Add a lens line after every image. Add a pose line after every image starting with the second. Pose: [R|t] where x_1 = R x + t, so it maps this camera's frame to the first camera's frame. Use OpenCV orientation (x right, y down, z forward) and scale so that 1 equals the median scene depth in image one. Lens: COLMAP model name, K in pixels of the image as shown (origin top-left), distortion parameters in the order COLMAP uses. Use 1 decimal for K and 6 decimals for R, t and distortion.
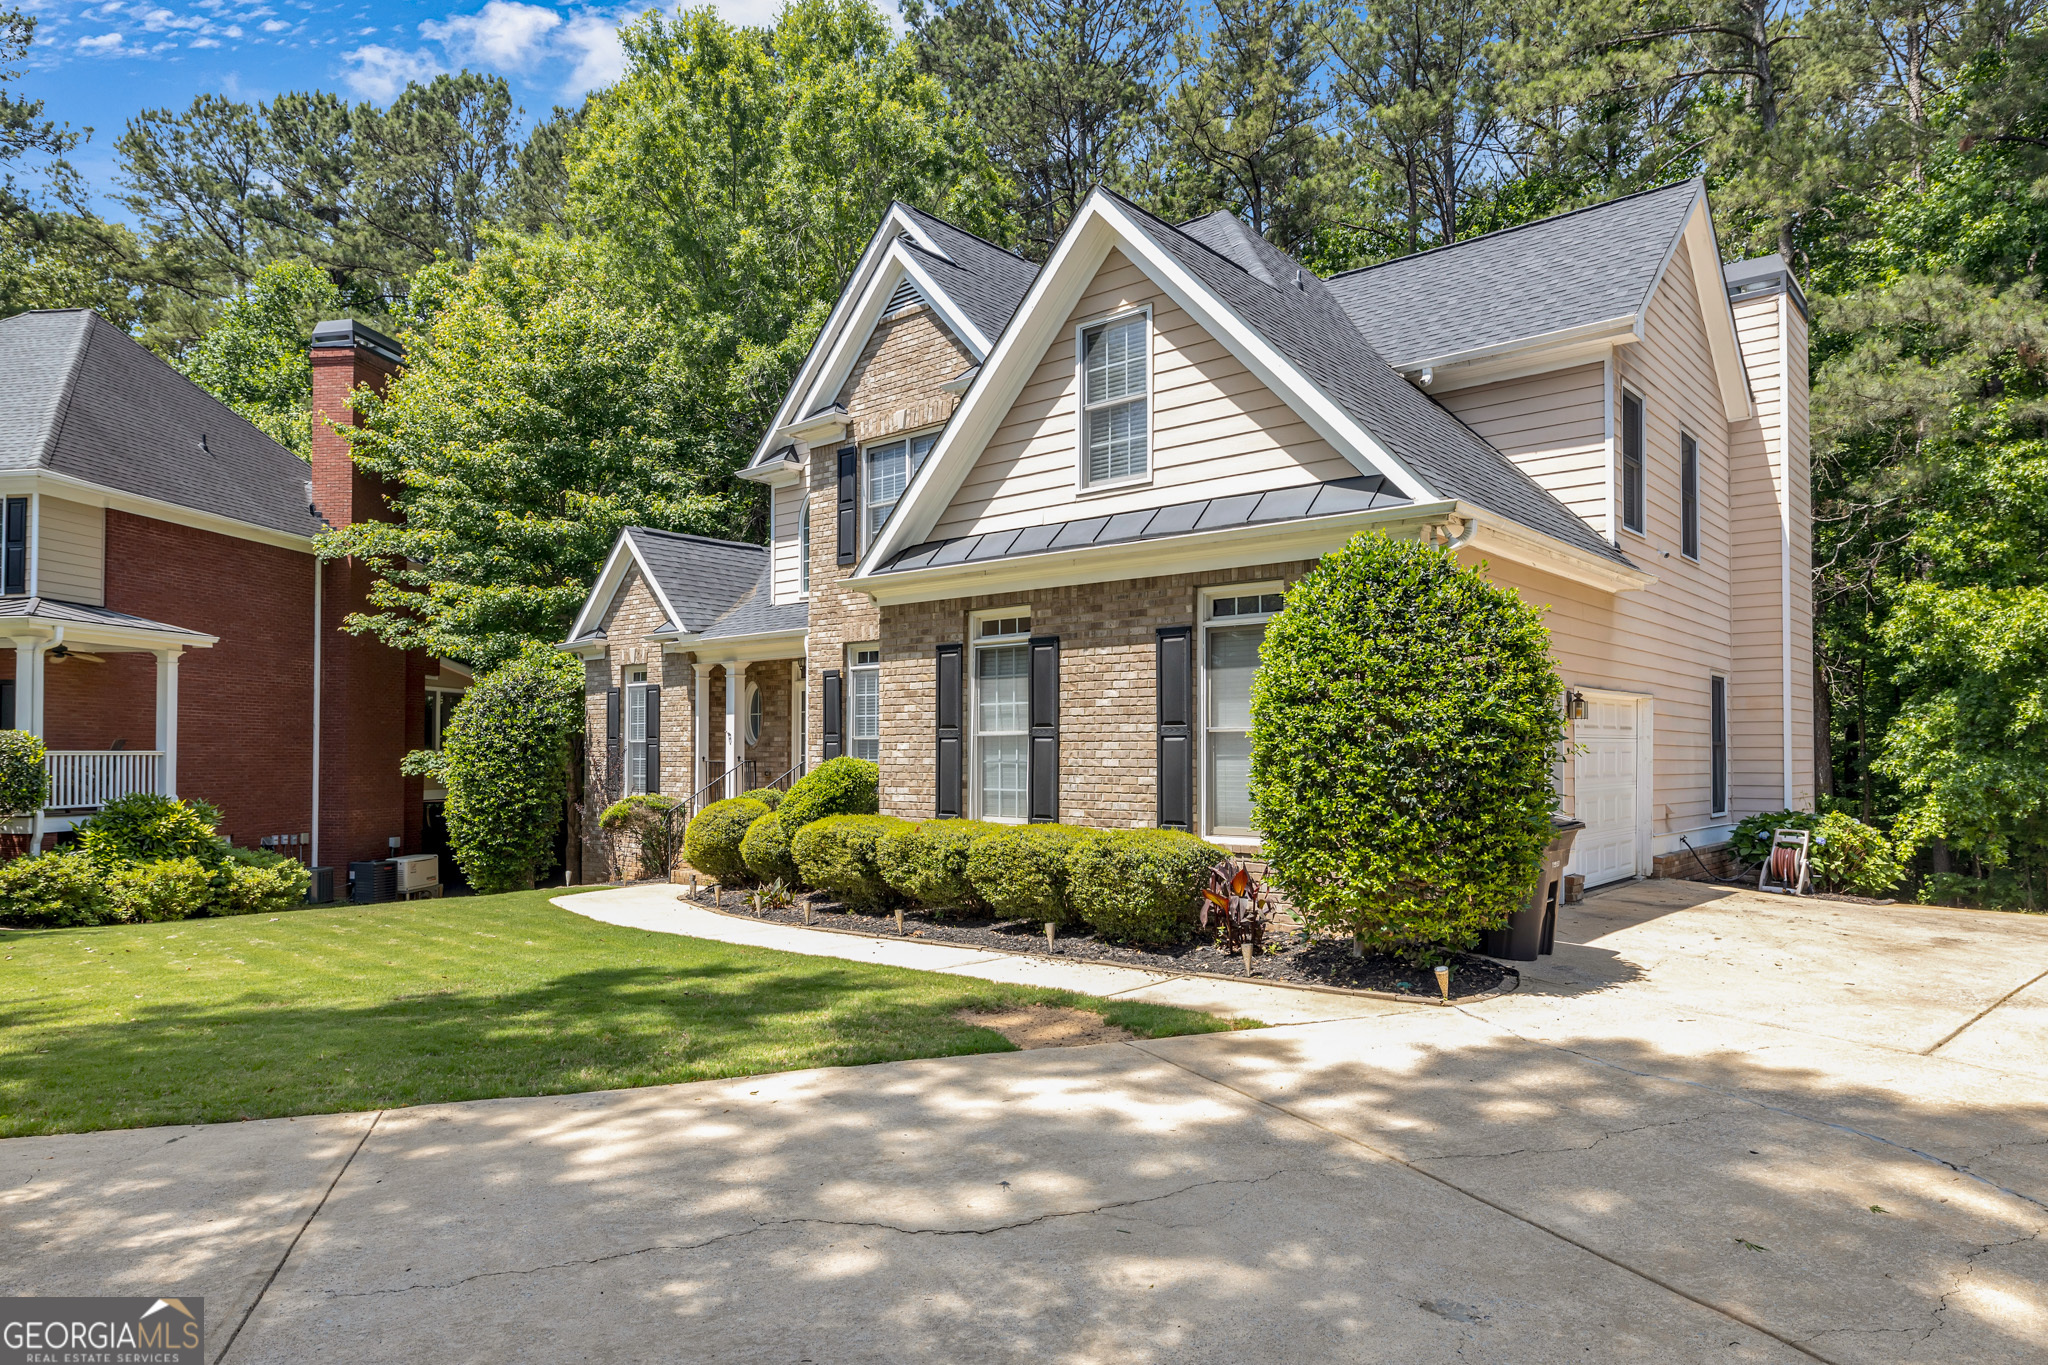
lens RADIAL K [[1262.5, 0, 1013.6], [0, 1262.5, 718.0], [0, 0, 1]] dist [0.022269, 0.000190]
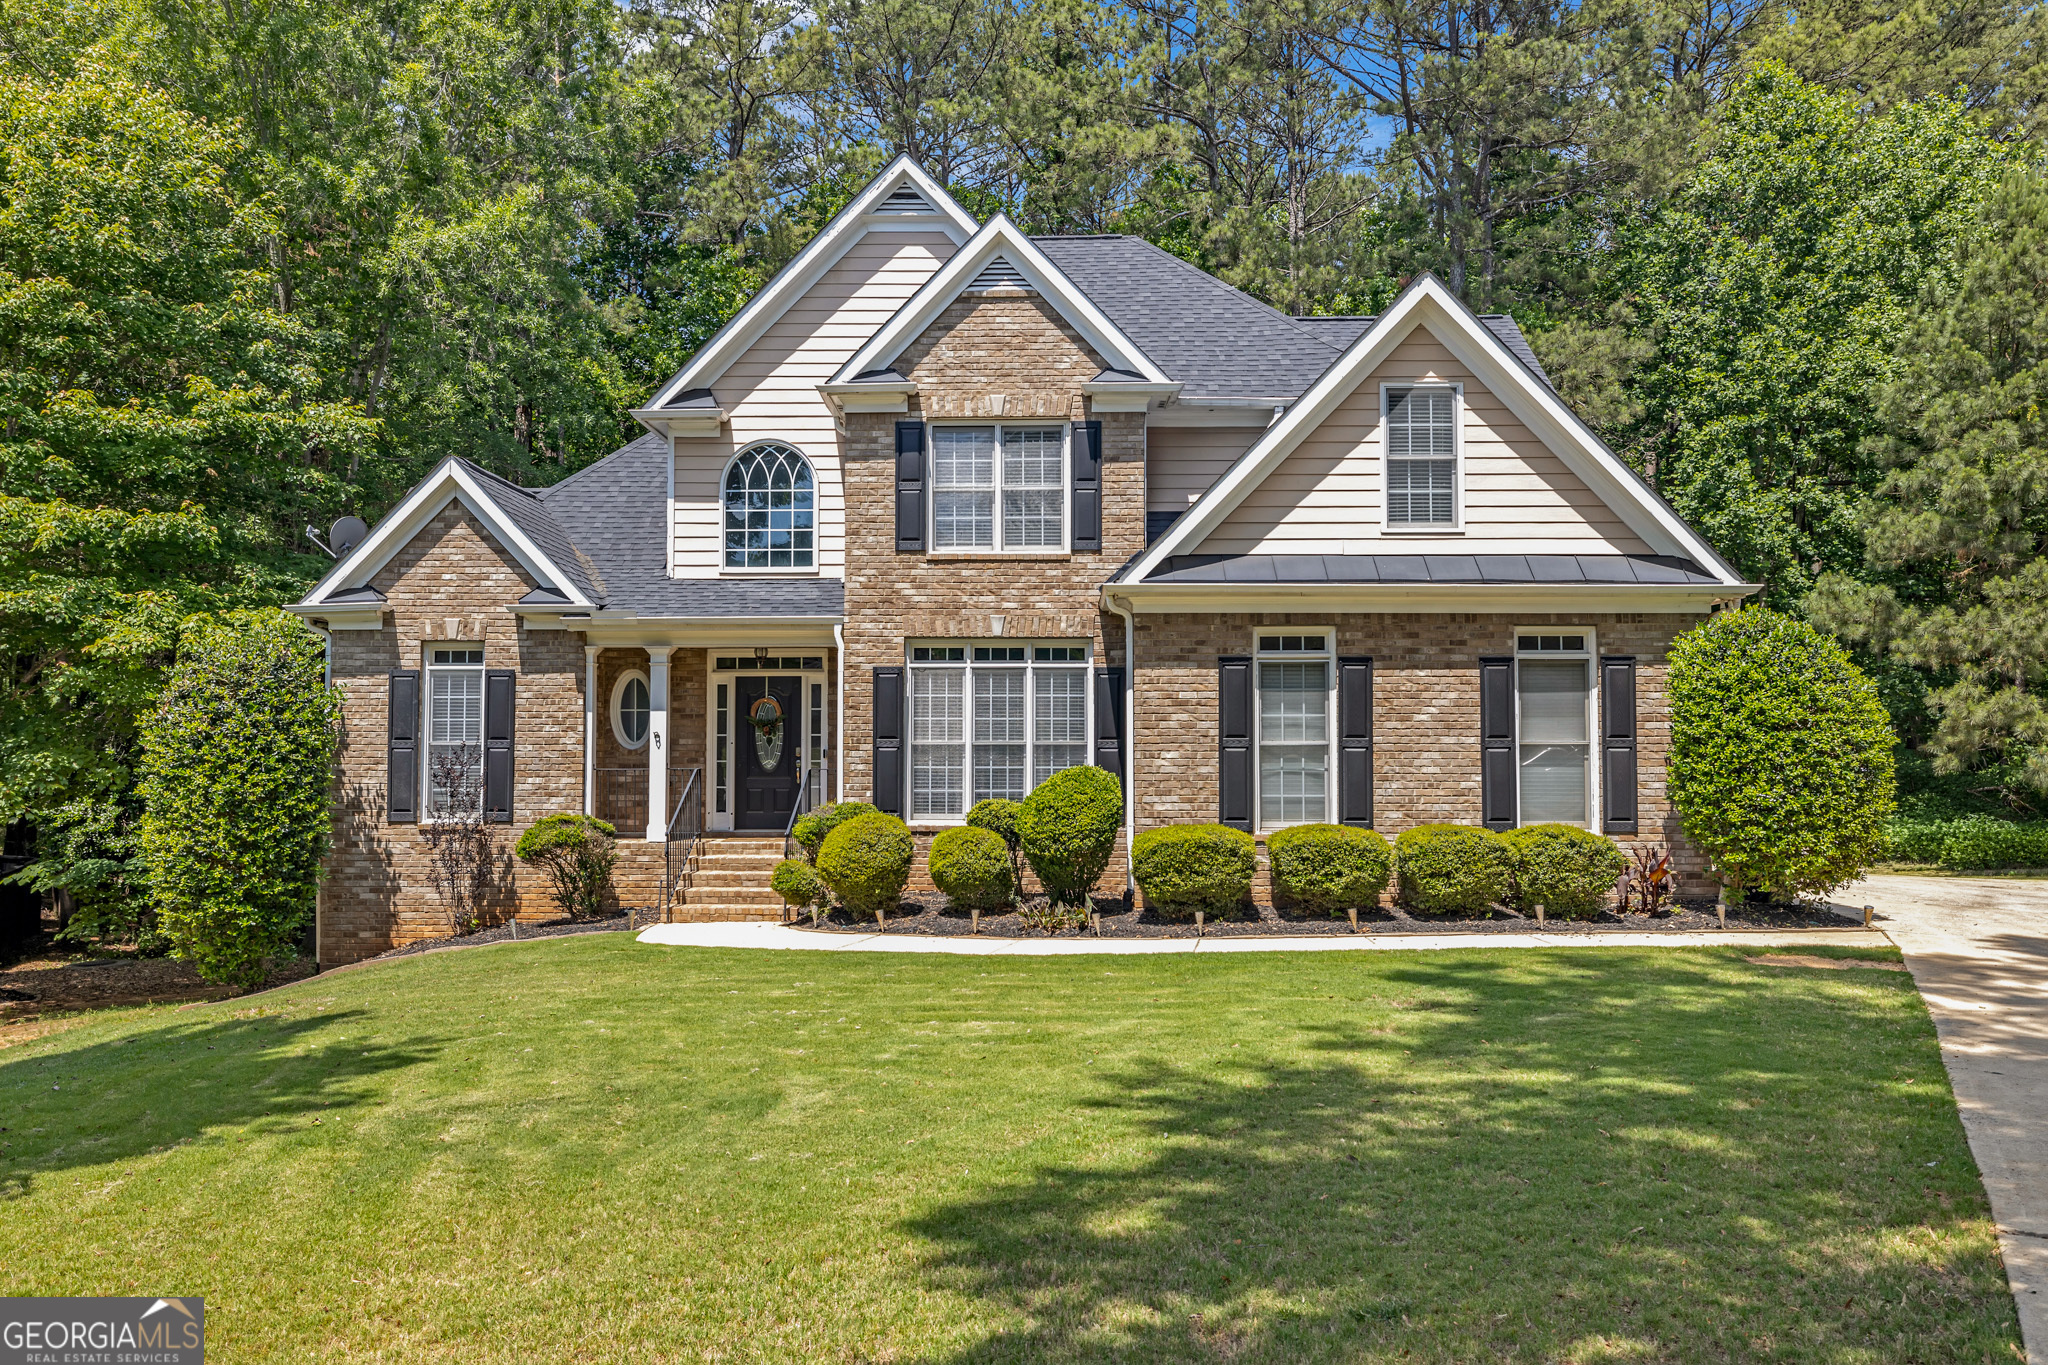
lens RADIAL K [[1445.4, 0, 1022.9], [0, 1445.4, 689.8], [0, 0, 1]] dist [0.000830, 0.000198]
pose [[0.759977, 0.022013, 0.649578, -1.021437], [-0.017676, 0.999757, -0.013200, -0.013293], [-0.649710, -0.001450, 0.760181, 0.225345]]
